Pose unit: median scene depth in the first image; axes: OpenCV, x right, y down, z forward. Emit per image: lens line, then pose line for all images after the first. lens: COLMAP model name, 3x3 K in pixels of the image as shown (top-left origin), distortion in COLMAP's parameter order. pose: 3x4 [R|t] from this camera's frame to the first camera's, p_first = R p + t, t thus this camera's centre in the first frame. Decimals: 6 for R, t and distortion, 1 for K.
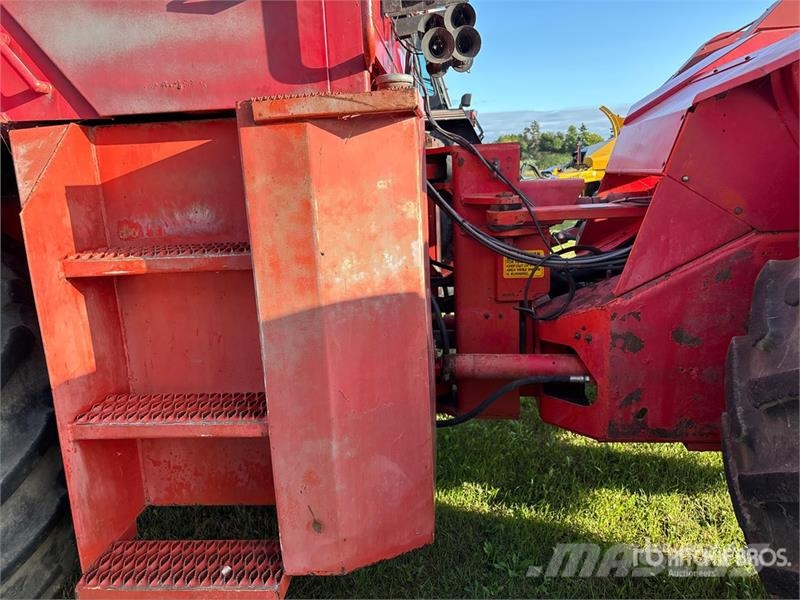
lens RADIAL K [[599.0, 0, 396.1], [0, 599.0, 292.8], [0, 0, 1]] dist [0.066310, -0.062939]
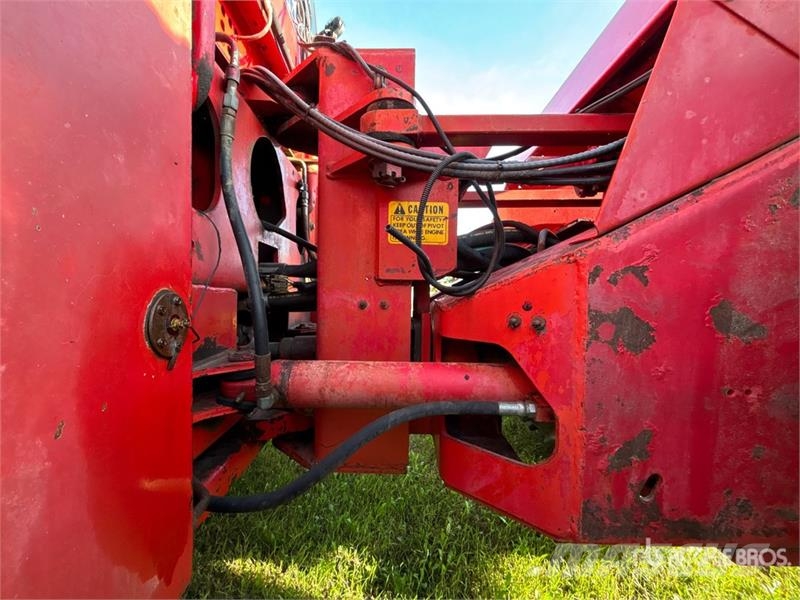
lens RADIAL K [[320.5, 0, 400.4], [0, 320.5, 295.5], [0, 0, 1]] dist [0.001105, 0.000353]
pose [[0.990551, 0.057709, 0.124416, 0.163571], [-0.033541, 0.981550, -0.188241, 0.101913], [-0.132984, 0.182290, 0.974210, 0.722280]]
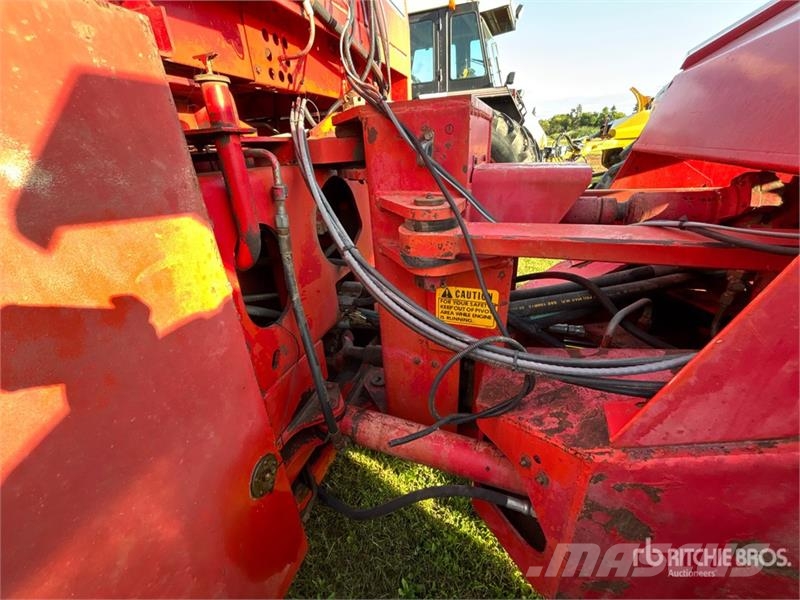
lens RADIAL K [[320.5, 0, 400.4], [0, 320.5, 295.5], [0, 0, 1]] dist [0.001105, 0.000353]
pose [[0.973227, 0.094623, -0.209467, 0.228063], [-0.039461, 0.966585, 0.253290, -0.153395], [0.226434, -0.238243, 0.944441, 0.702690]]
